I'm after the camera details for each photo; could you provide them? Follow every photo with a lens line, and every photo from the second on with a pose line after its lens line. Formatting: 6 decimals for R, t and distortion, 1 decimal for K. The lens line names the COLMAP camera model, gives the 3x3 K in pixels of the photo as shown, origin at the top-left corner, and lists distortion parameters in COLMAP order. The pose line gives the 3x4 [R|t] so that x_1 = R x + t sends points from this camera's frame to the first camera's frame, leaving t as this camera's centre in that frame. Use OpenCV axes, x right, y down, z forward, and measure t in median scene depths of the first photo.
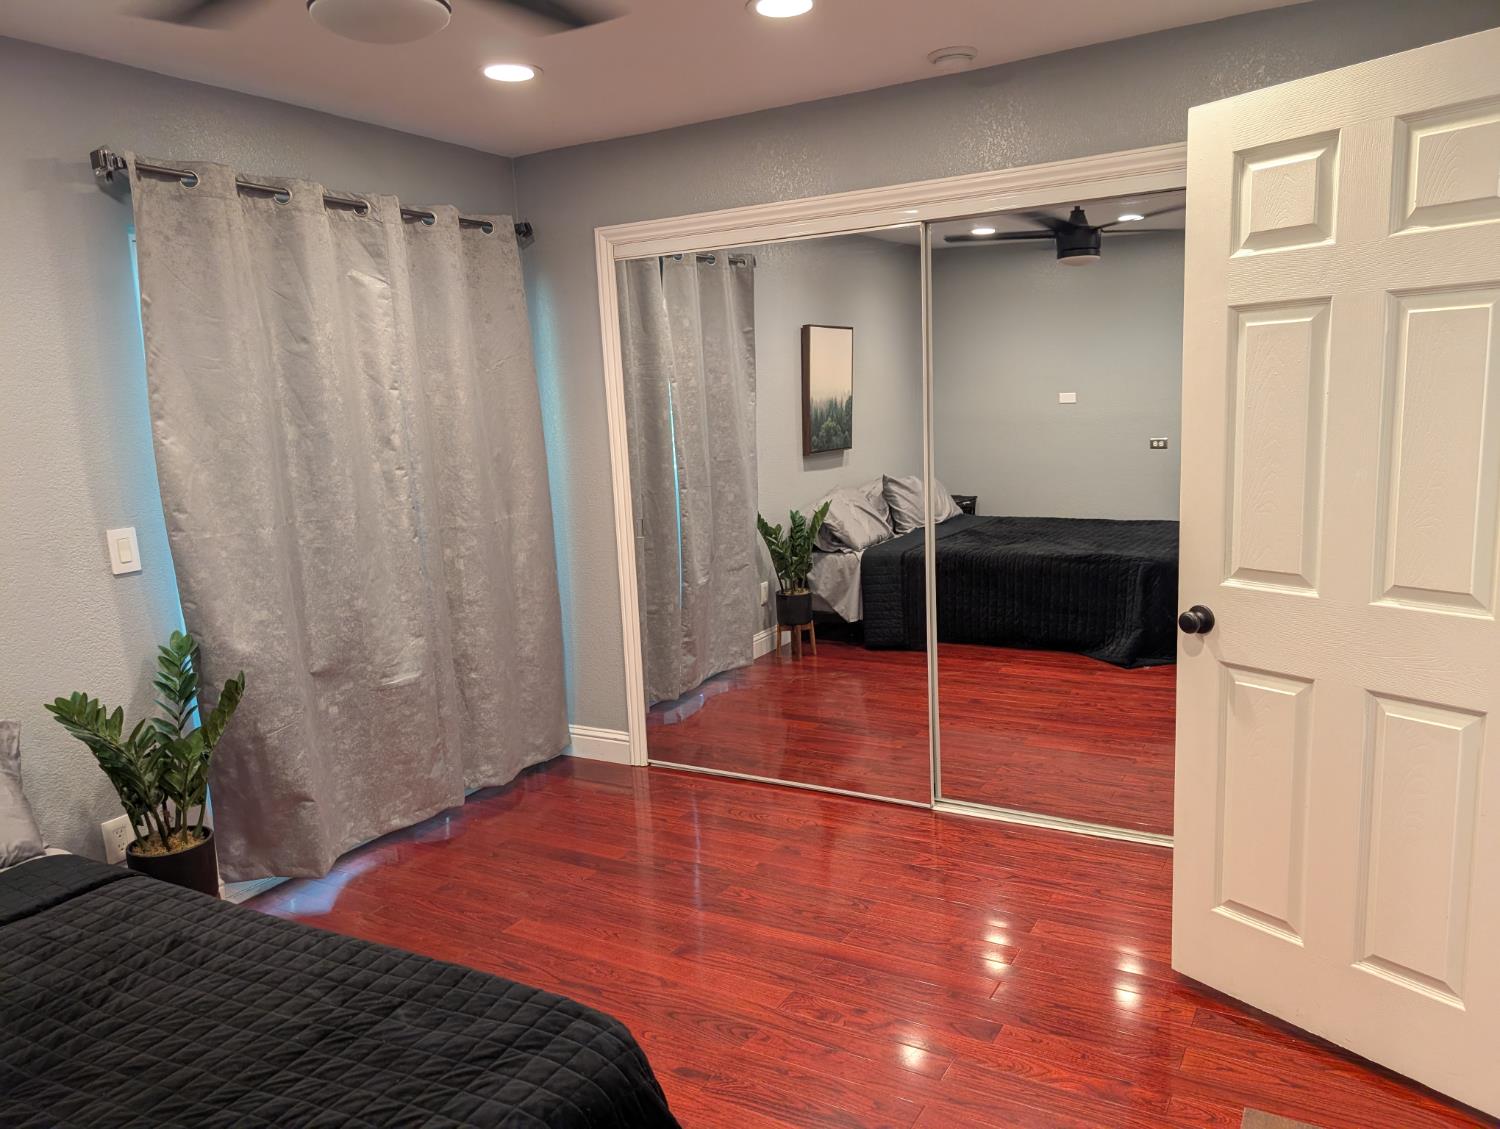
lens RADIAL K [[1054.3, 0, 750.0], [0, 1054.3, 564.5], [0, 0, 1]] dist [0.002577, 0.001921]
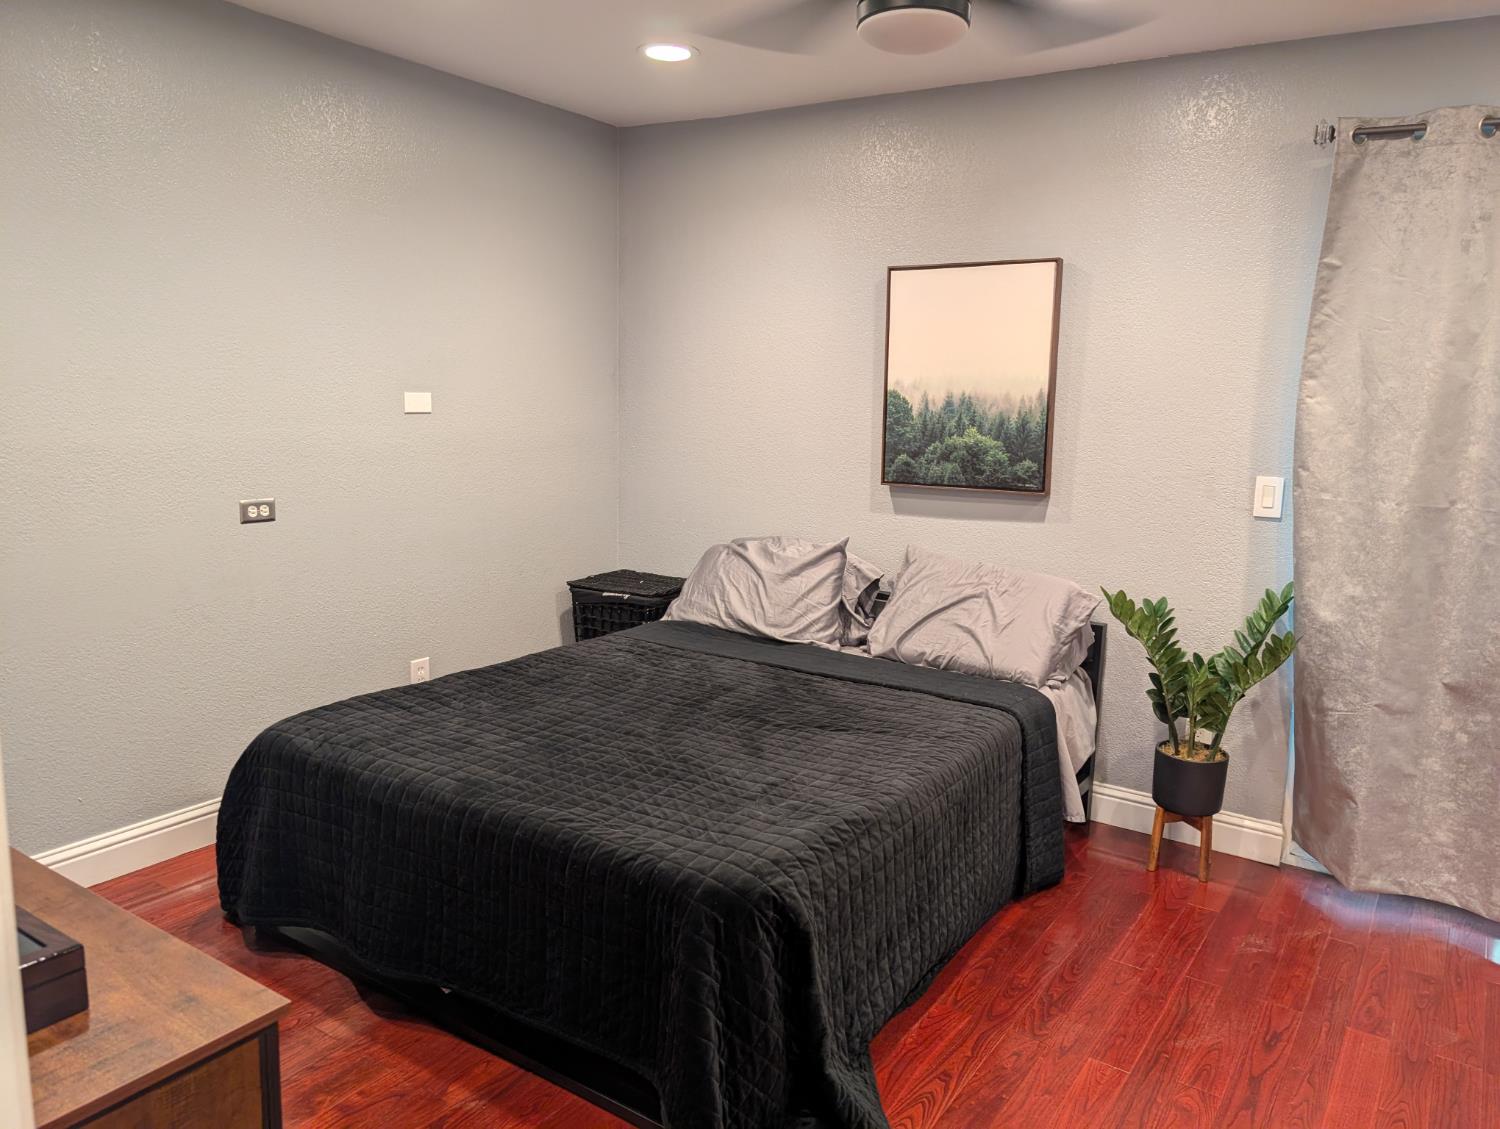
lens RADIAL K [[1085.6, 0, 751.0], [0, 1085.6, 538.3], [0, 0, 1]] dist [-0.006920, -0.003468]
pose [[-0.094511, 0.188920, -0.977434, 0.552634], [-0.177278, 0.962942, 0.203260, -0.102936], [0.979612, 0.192488, -0.057518, 0.538708]]
